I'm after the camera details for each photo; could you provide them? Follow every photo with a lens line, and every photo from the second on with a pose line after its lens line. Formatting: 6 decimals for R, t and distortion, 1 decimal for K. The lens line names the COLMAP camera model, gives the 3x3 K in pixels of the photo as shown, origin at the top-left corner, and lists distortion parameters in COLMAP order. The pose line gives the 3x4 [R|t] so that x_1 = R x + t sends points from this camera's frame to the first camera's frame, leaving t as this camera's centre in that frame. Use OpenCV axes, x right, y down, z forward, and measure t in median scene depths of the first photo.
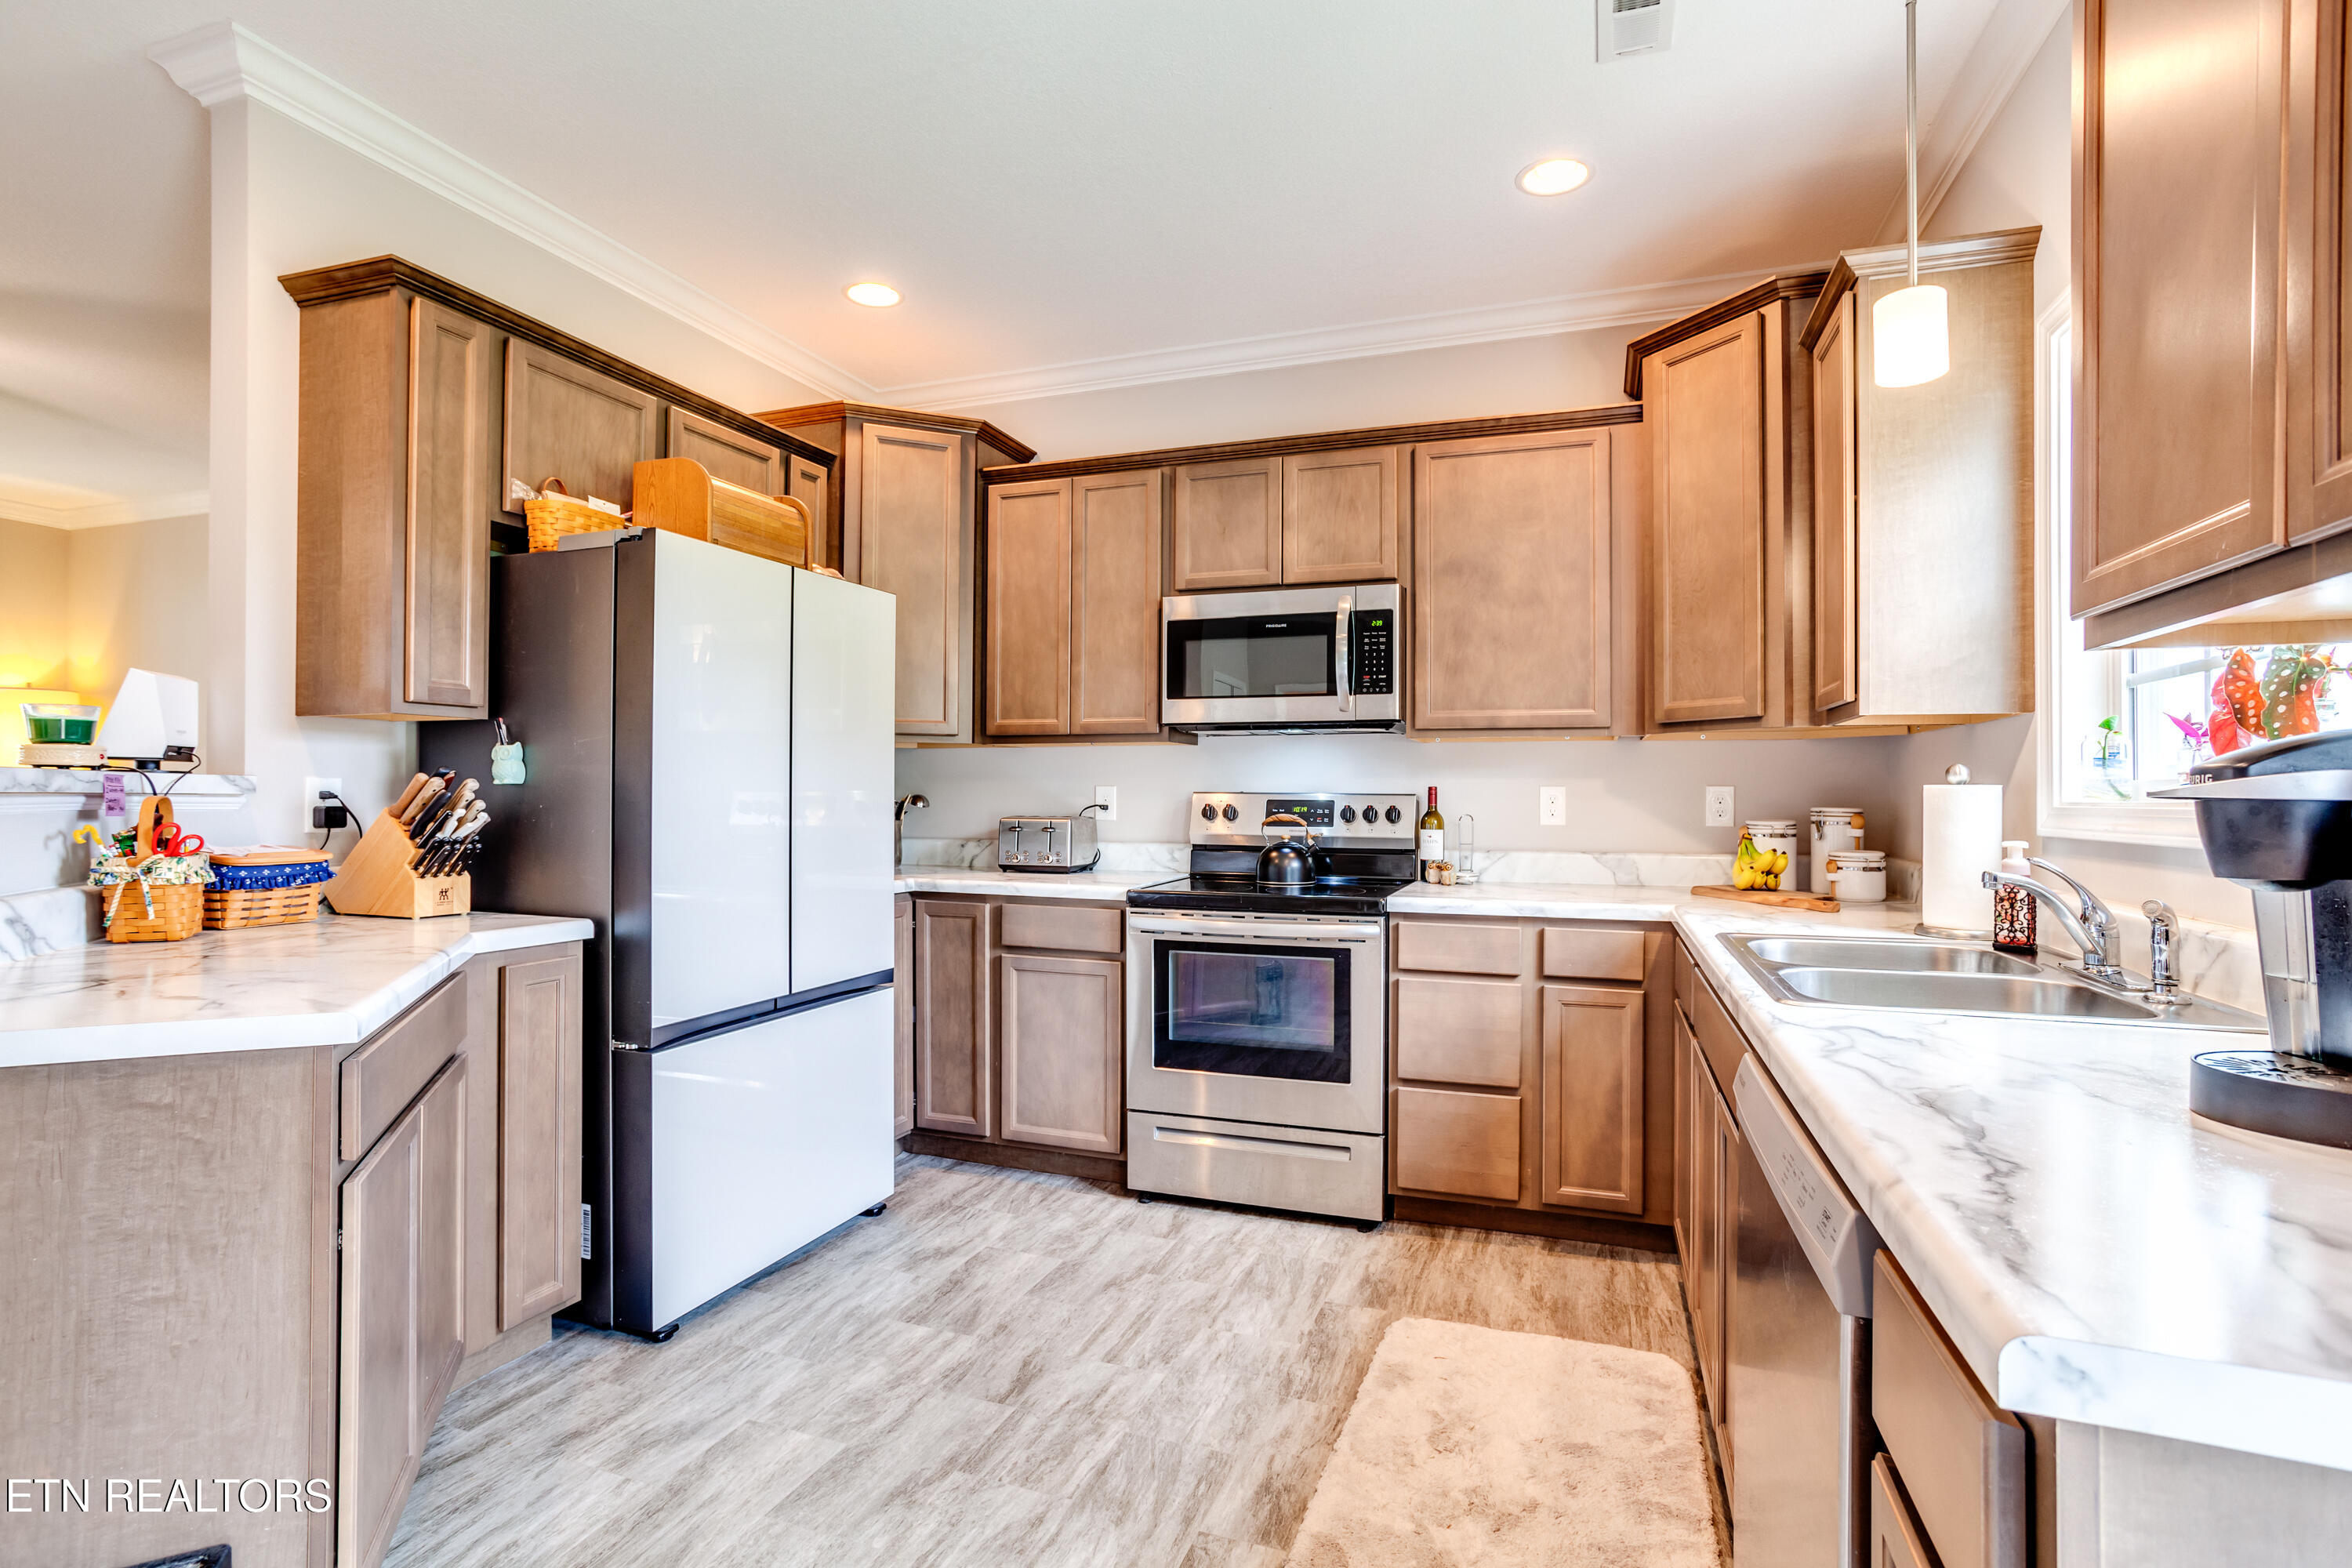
lens RADIAL K [[1141.8, 0, 1163.7], [0, 1141.8, 791.6], [0, 0, 1]] dist [-0.050495, 0.026812]
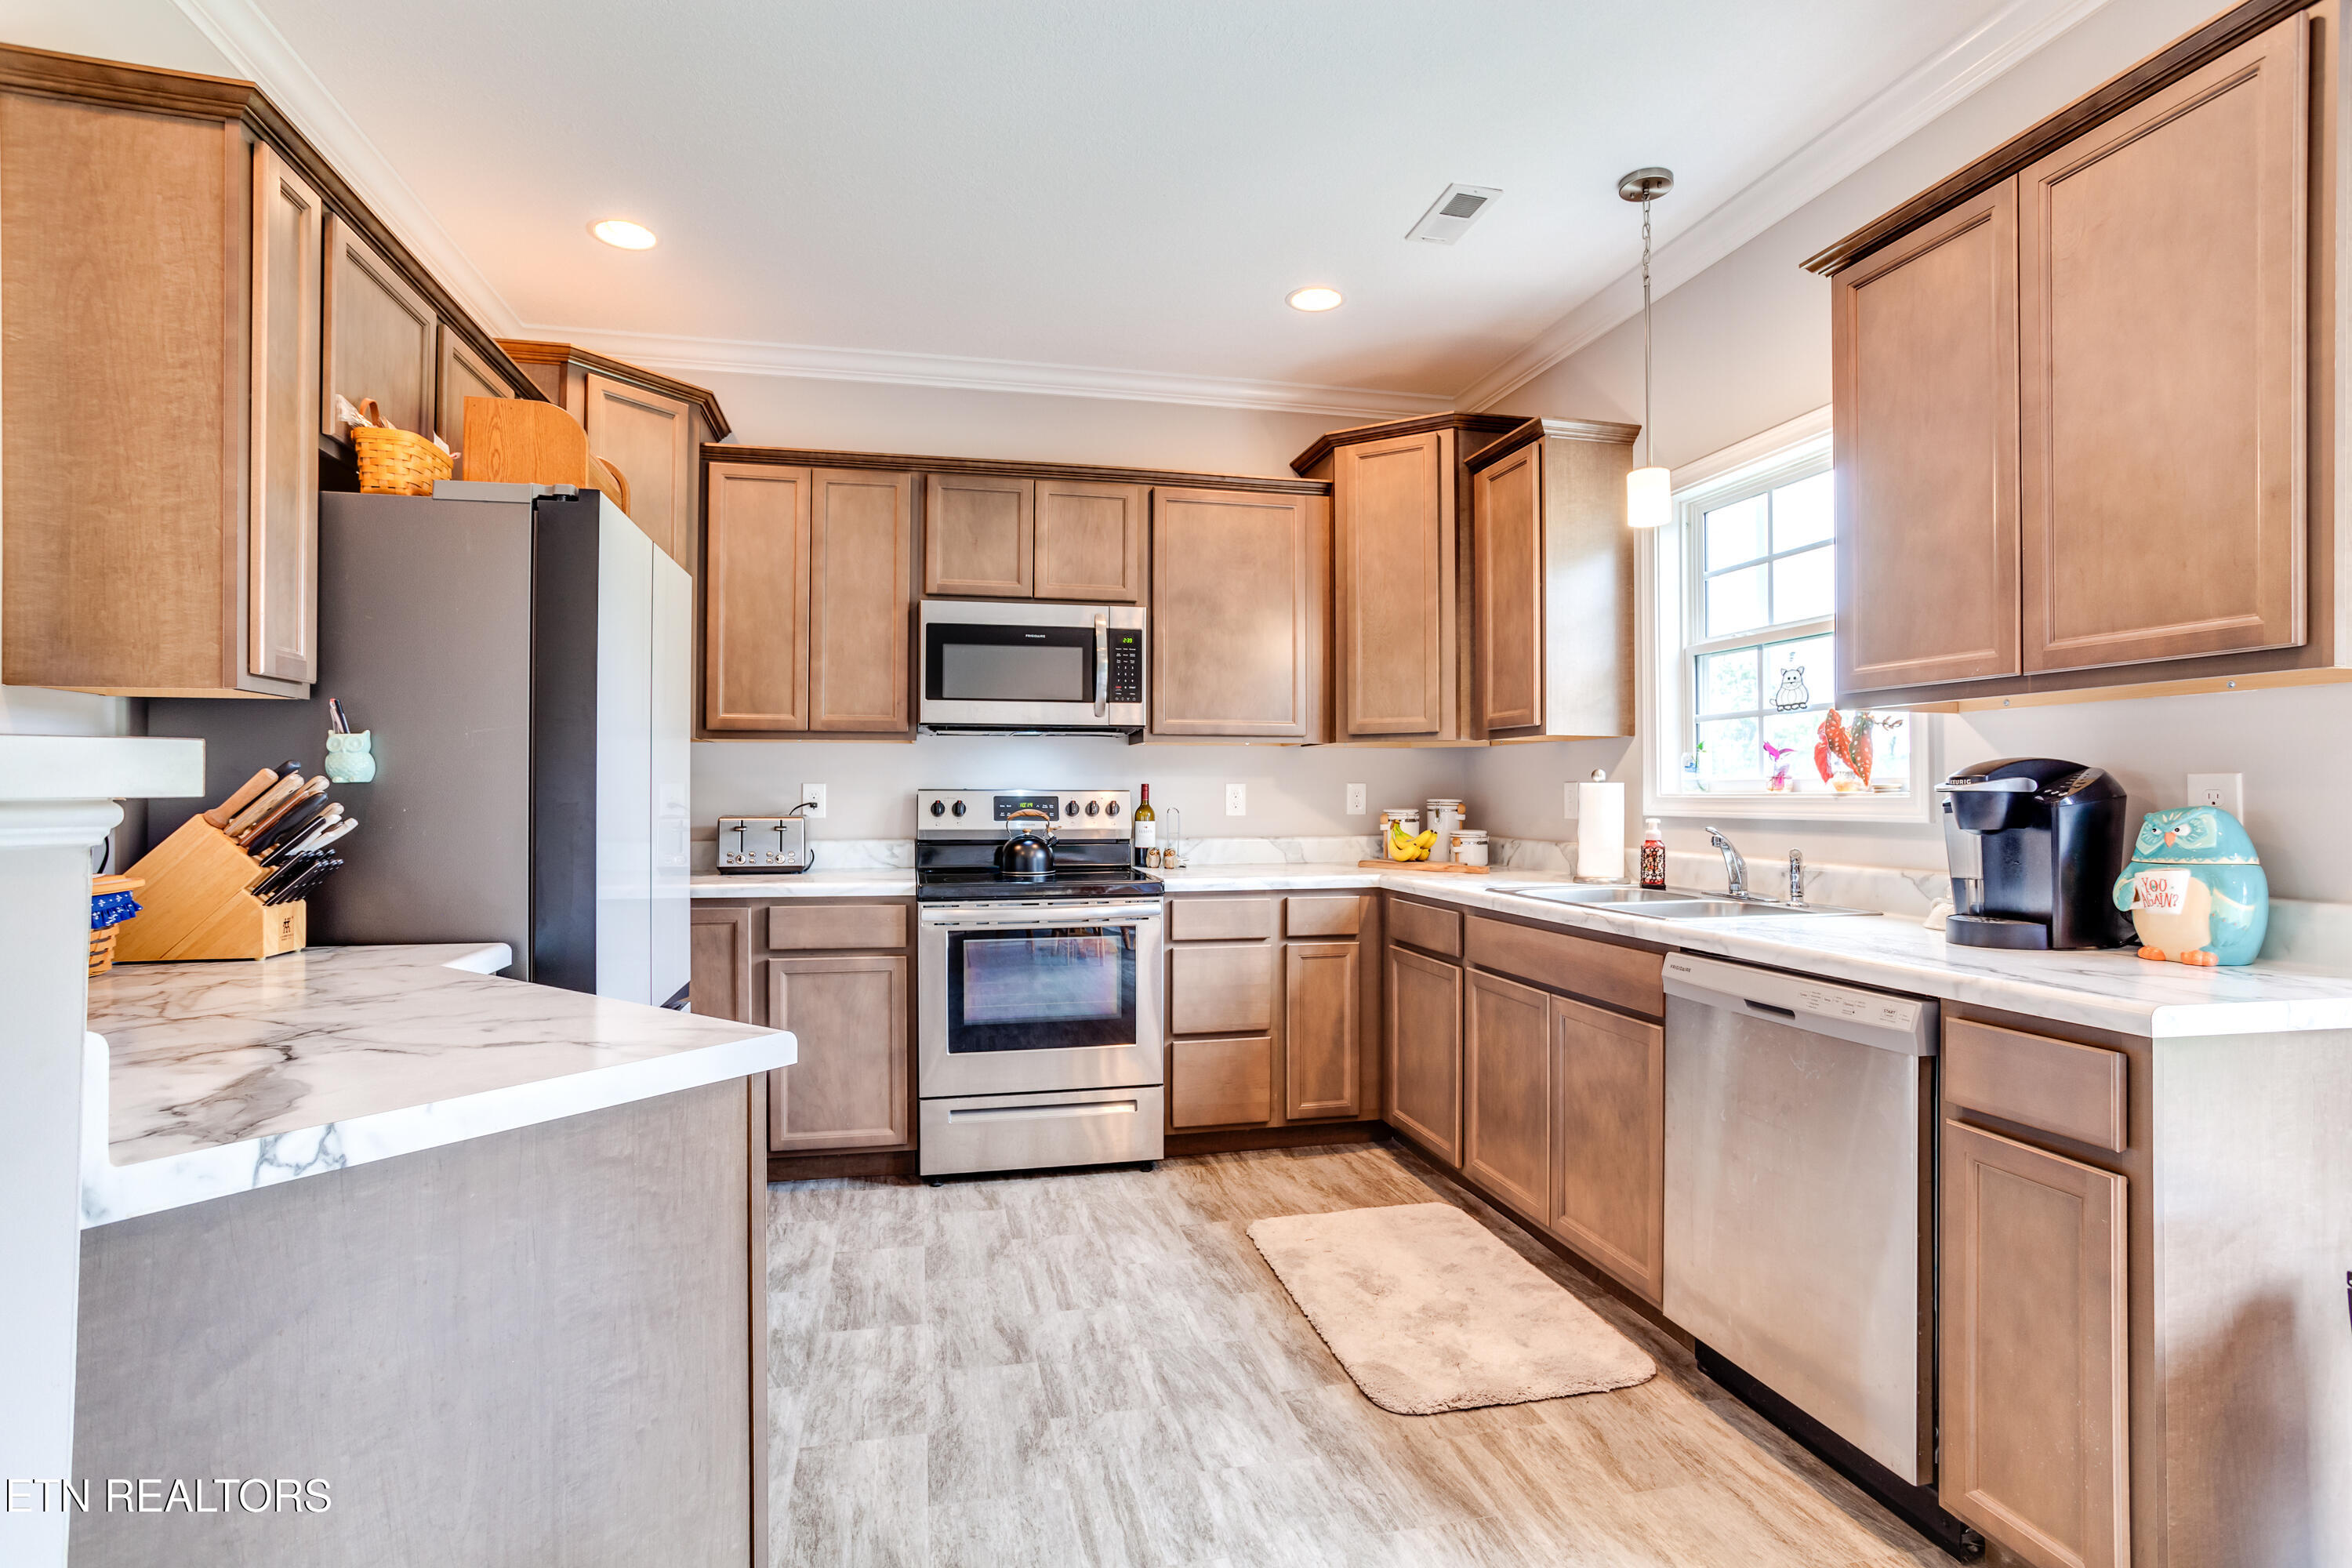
lens RADIAL K [[1141.8, 0, 1175.9], [0, 1141.8, 792.7], [0, 0, 1]] dist [-0.050495, 0.026812]
pose [[0.839770, -0.005217, 0.542917, -0.448625], [0.002798, 0.999982, 0.005281, -0.001734], [-0.542935, -0.002916, 0.839770, 0.018001]]
